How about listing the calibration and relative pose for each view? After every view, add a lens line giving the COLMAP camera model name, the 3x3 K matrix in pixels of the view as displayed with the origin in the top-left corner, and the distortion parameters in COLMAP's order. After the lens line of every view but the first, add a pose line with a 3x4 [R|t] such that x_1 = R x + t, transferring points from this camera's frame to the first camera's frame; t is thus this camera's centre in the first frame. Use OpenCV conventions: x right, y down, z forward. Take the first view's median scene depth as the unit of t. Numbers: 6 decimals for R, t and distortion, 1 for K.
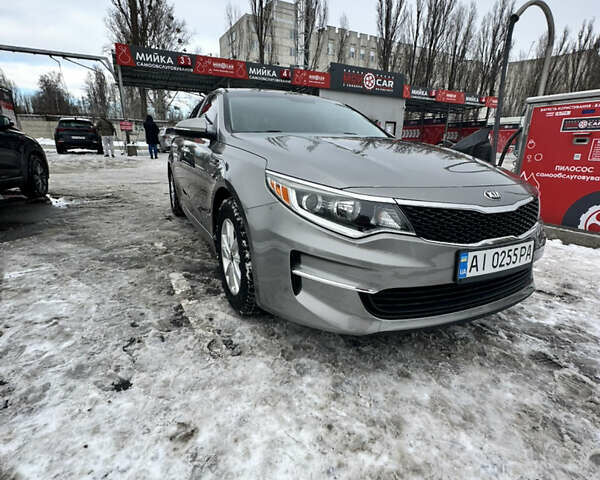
lens RADIAL K [[319.1, 0, 300.6], [0, 319.1, 240.0], [0, 0, 1]] dist [-0.000885, -0.000144]
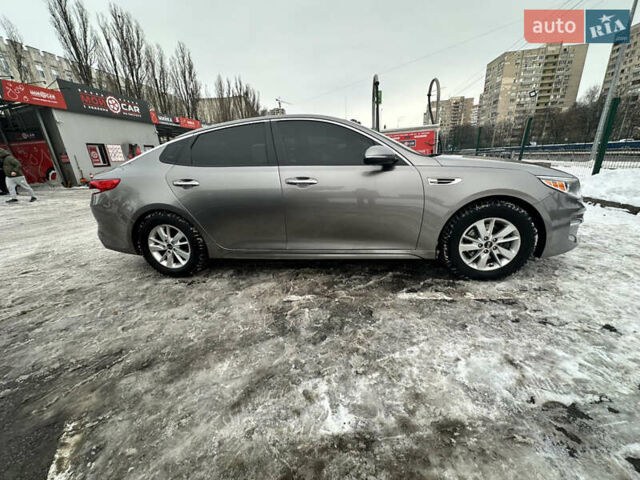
lens RADIAL K [[256.1, 0, 319.7], [0, 256.1, 240.5], [0, 0, 1]] dist [-0.003539, -0.000160]
pose [[0.575092, -0.308664, 0.757625, -1.638815], [0.303832, 0.940439, 0.152513, -0.392939], [-0.759576, 0.142482, 0.634621, 0.956298]]
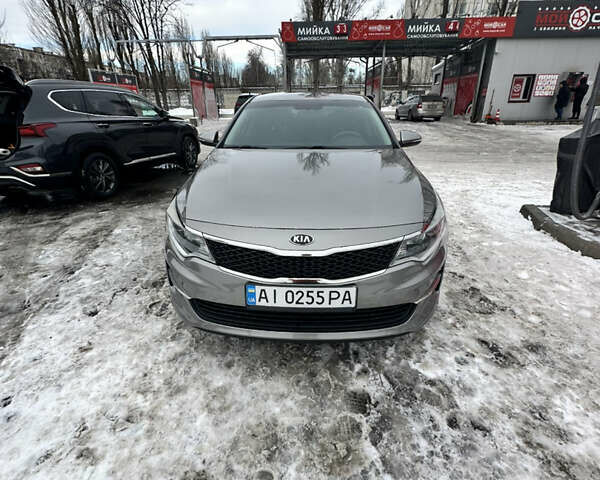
lens RADIAL K [[319.1, 0, 300.6], [0, 319.1, 241.1], [0, 0, 1]] dist [-0.000885, -0.000144]
pose [[0.870595, 0.164173, -0.463802, 0.921180], [-0.110513, 0.983849, 0.140813, -0.239066], [0.479429, -0.071335, 0.874677, 0.038779]]
